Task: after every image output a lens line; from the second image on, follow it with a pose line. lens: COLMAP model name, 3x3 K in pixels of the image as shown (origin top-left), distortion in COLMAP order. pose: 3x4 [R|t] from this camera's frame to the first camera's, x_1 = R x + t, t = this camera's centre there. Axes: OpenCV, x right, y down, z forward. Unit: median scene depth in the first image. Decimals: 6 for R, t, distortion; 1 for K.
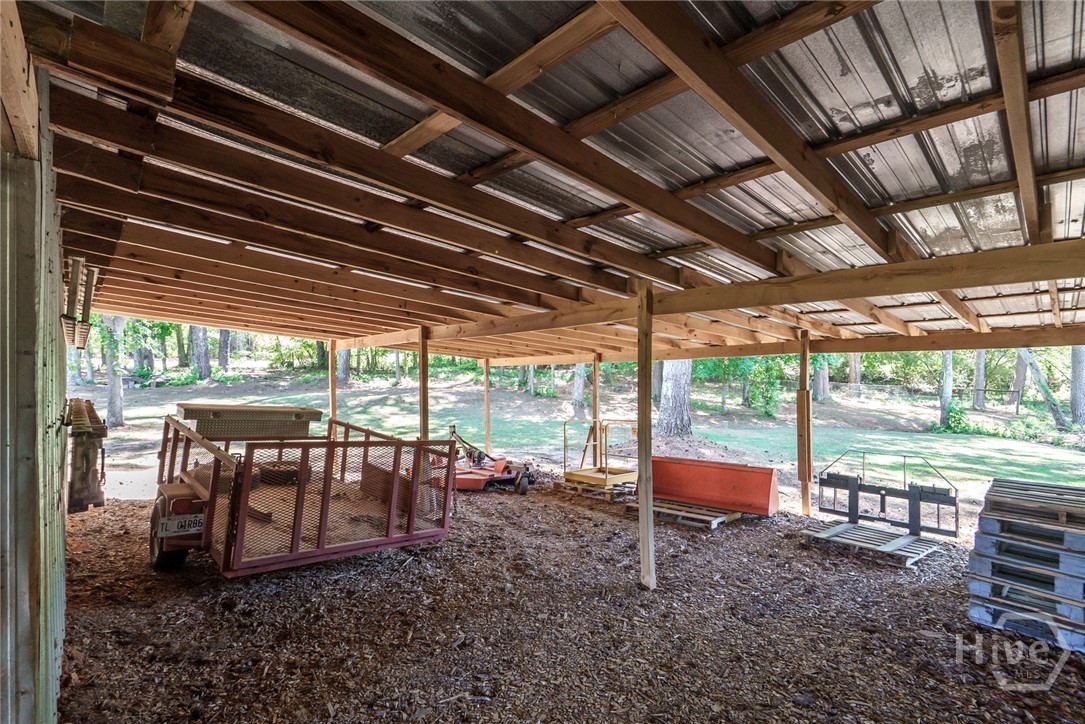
lens RADIAL K [[491.8, 0, 541.5], [0, 491.8, 363.9], [0, 0, 1]] dist [-0.012174, 0.002055]
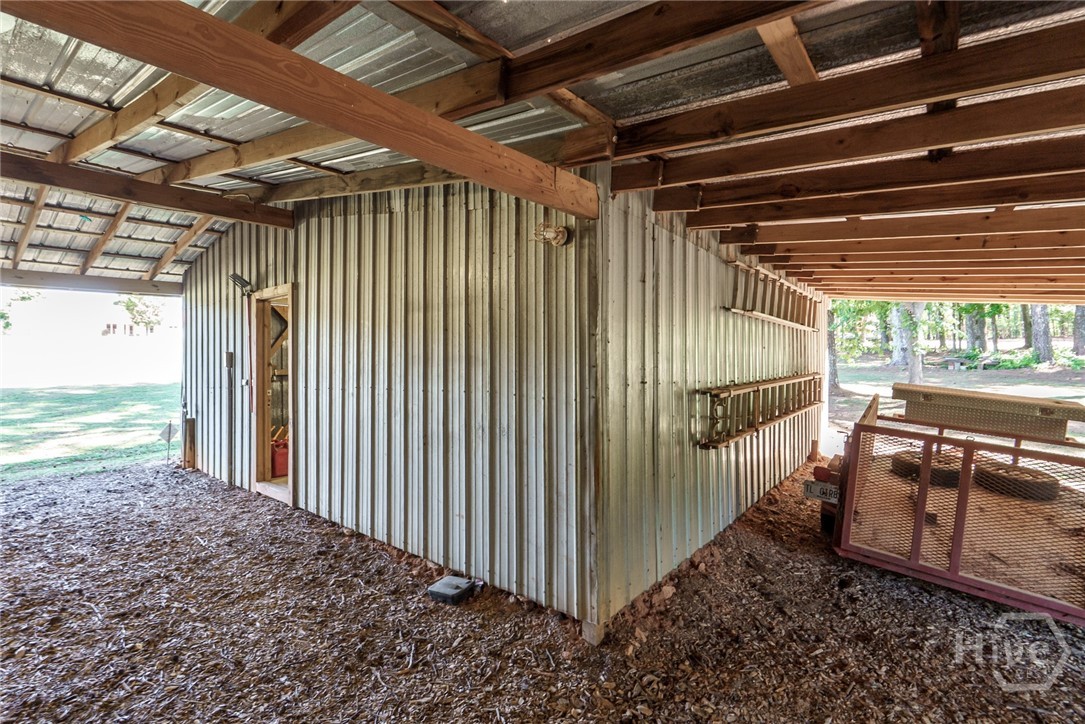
lens RADIAL K [[491.8, 0, 541.5], [0, 491.8, 355.3], [0, 0, 1]] dist [-0.012174, 0.002055]
pose [[0.117611, 0.012361, -0.992983, 0.281934], [0.007603, 0.999882, 0.013348, 0.009626], [0.993031, -0.009119, 0.117504, 0.277699]]
